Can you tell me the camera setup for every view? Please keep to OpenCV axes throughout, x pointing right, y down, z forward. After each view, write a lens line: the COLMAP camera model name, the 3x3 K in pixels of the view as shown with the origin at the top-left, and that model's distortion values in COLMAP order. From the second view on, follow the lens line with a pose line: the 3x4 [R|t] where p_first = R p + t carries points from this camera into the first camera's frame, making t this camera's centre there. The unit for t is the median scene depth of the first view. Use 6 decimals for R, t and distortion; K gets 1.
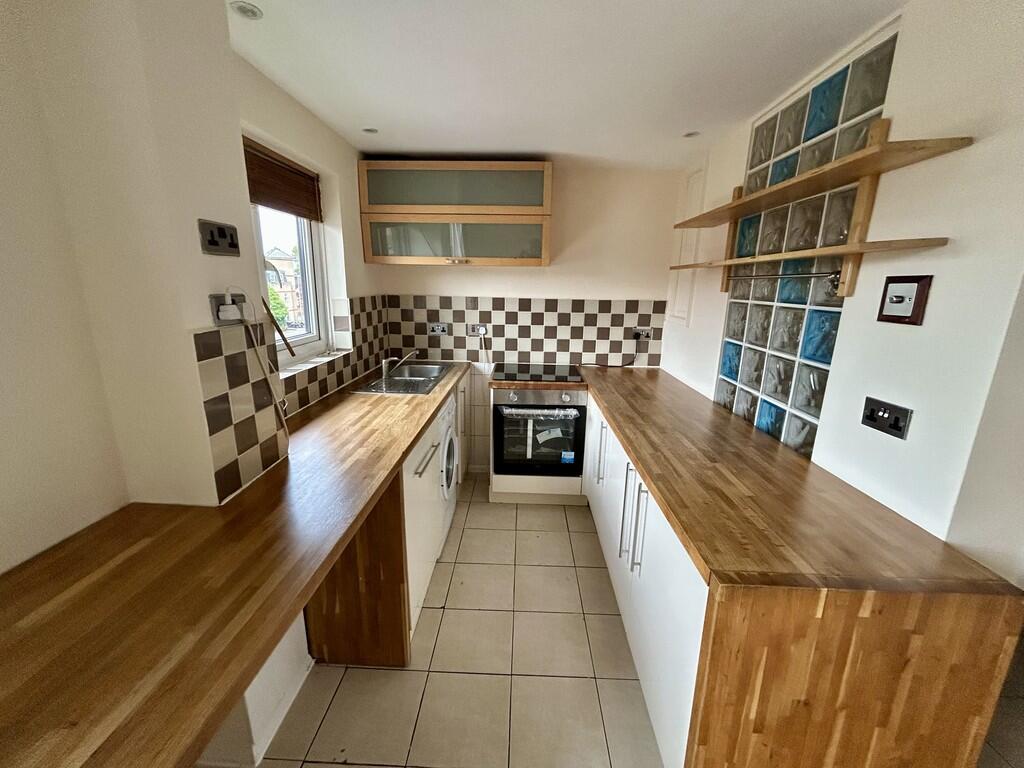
lens RADIAL K [[416.8, 0, 512.3], [0, 416.8, 384.5], [0, 0, 1]] dist [0.001138, -0.000797]
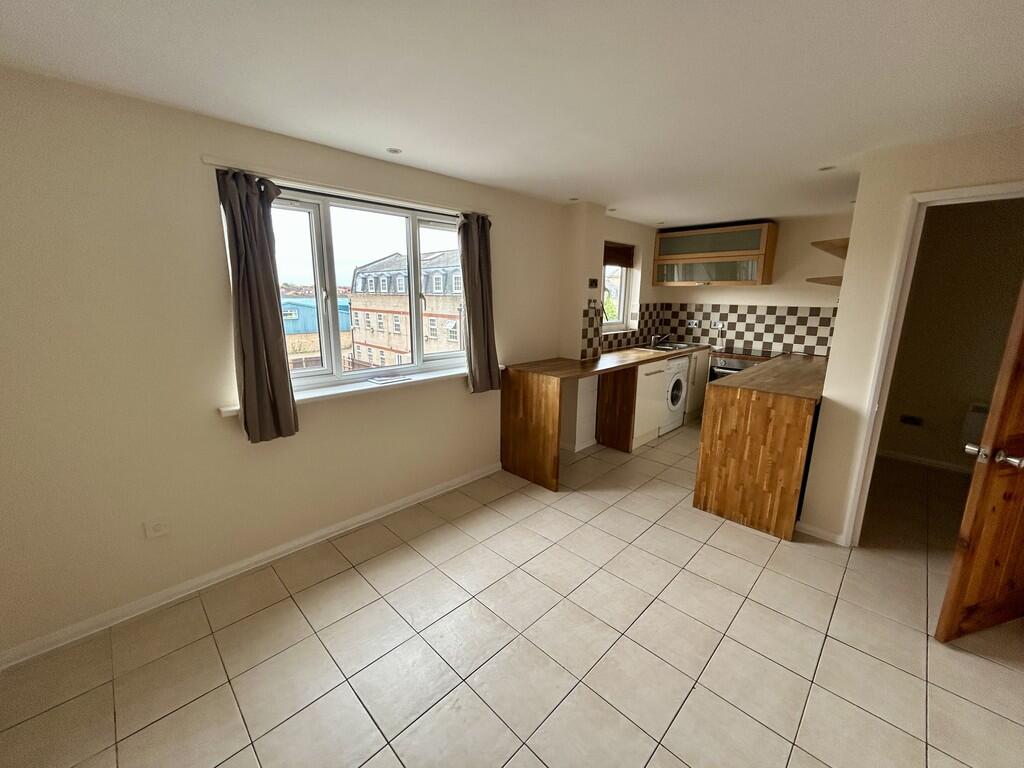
lens RADIAL K [[416.8, 0, 508.2], [0, 416.8, 380.8], [0, 0, 1]] dist [0.001138, -0.000797]
pose [[0.730061, 0.130346, -0.670835, 0.704922], [-0.157639, 0.987289, 0.020278, 0.284473], [0.664951, 0.090946, 0.741329, -1.143093]]
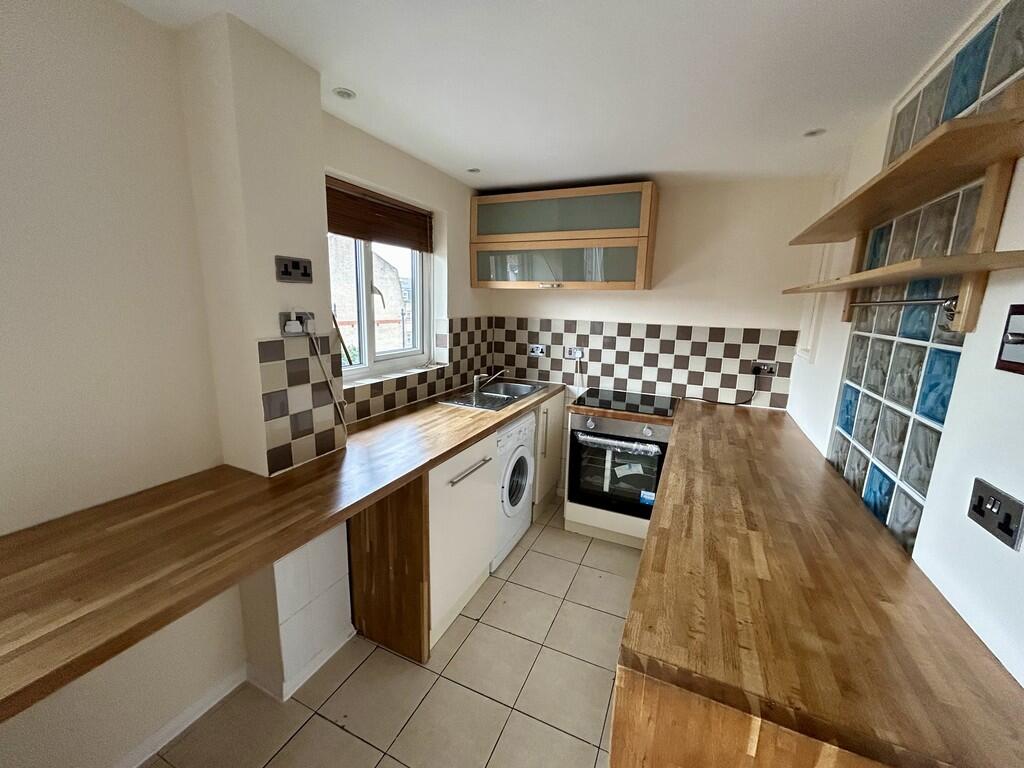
lens RADIAL K [[416.8, 0, 509.4], [0, 416.8, 383.9], [0, 0, 1]] dist [0.001138, -0.000797]
pose [[0.922347, 0.082638, -0.377422, 0.253794], [-0.102872, 0.994122, -0.033735, -0.013984], [0.372416, 0.069941, 0.925427, 0.046159]]
